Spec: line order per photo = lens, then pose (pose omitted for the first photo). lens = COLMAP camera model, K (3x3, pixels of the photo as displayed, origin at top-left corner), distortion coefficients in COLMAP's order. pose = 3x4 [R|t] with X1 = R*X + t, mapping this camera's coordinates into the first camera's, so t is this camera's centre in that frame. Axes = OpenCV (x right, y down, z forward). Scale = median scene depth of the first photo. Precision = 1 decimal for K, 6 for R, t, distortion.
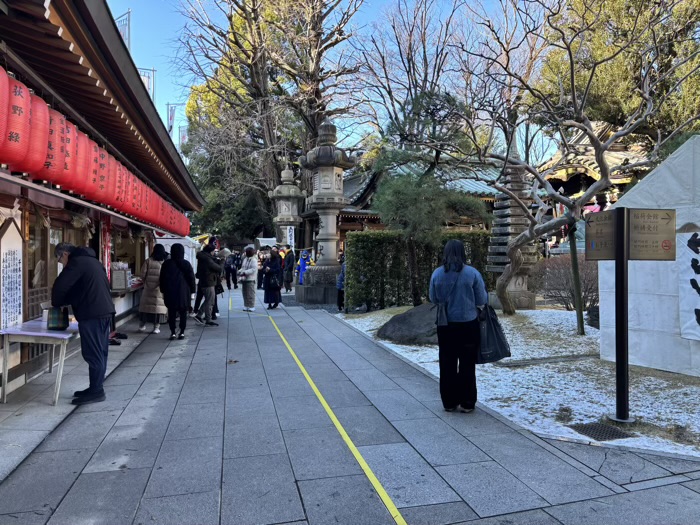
lens RADIAL K [[526.7, 0, 352.3], [0, 526.7, 262.1], [0, 0, 1]] dist [0.064234, 0.000018]
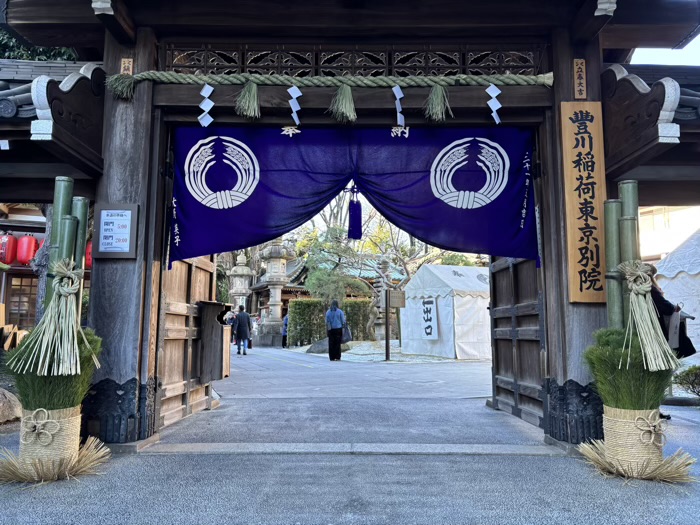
lens RADIAL K [[526.7, 0, 352.9], [0, 526.7, 262.8], [0, 0, 1]] dist [0.064234, 0.000018]
pose [[0.991222, 0.017956, 0.130982, -0.025492], [-0.000087, 0.990823, -0.135166, 0.043054], [-0.132207, 0.133968, 0.982127, -0.552077]]
